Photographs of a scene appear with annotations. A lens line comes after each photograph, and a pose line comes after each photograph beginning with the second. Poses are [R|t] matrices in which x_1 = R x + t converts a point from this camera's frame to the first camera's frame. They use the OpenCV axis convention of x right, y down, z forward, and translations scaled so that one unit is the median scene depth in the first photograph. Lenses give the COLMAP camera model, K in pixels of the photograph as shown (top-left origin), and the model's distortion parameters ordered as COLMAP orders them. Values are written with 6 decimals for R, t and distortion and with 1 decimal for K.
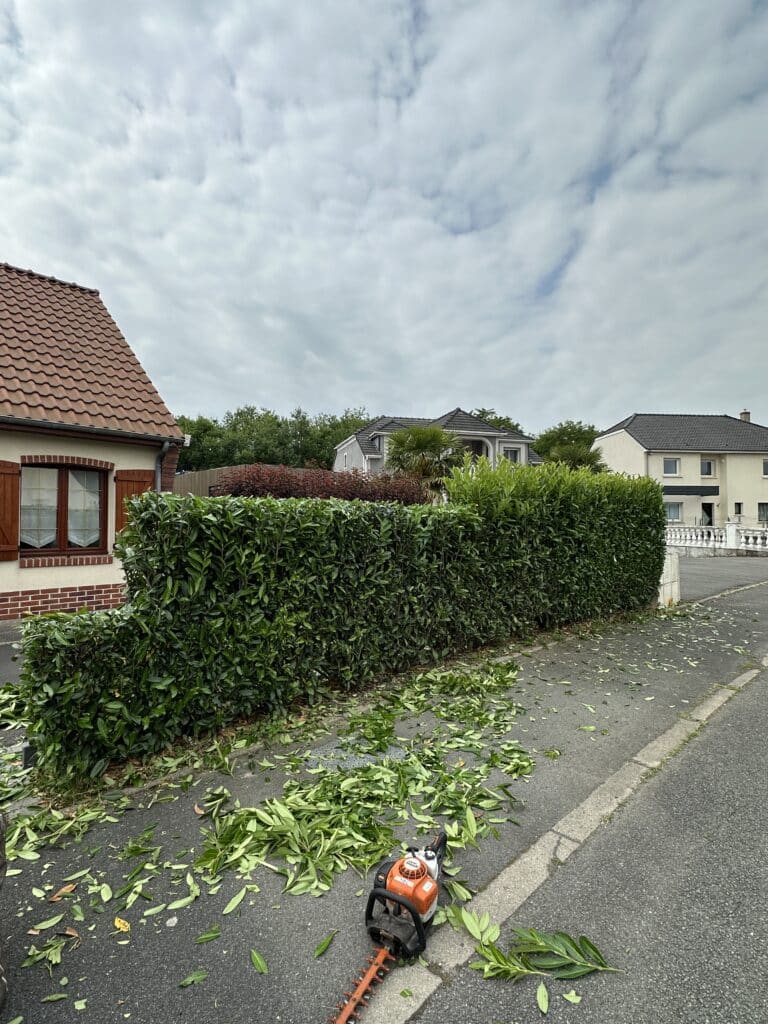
lens RADIAL K [[508.3, 0, 384.0], [0, 508.3, 512.0], [0, 0, 1]] dist [-0.005424, -0.001106]
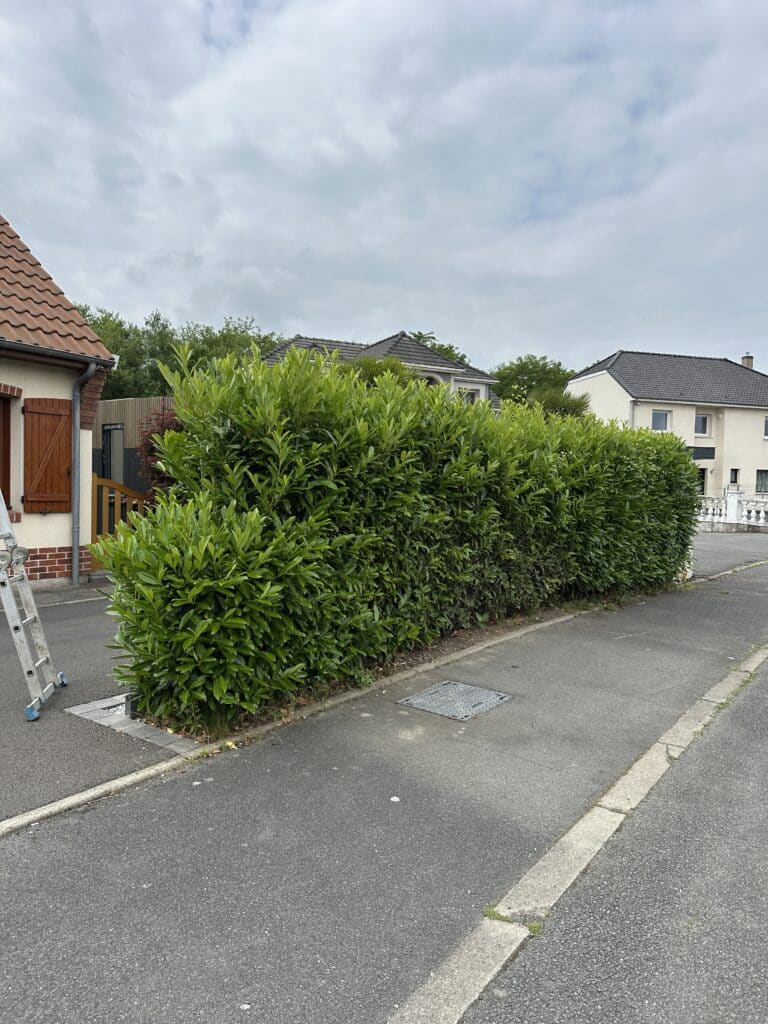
lens RADIAL K [[719.6, 0, 384.0], [0, 719.6, 512.0], [0, 0, 1]] dist [0.136243, -0.264515]
pose [[0.983299, 0.018099, 0.181095, -0.081780], [-0.028164, 0.998189, 0.053161, 0.005242], [-0.179805, -0.057374, 0.982028, -0.067628]]
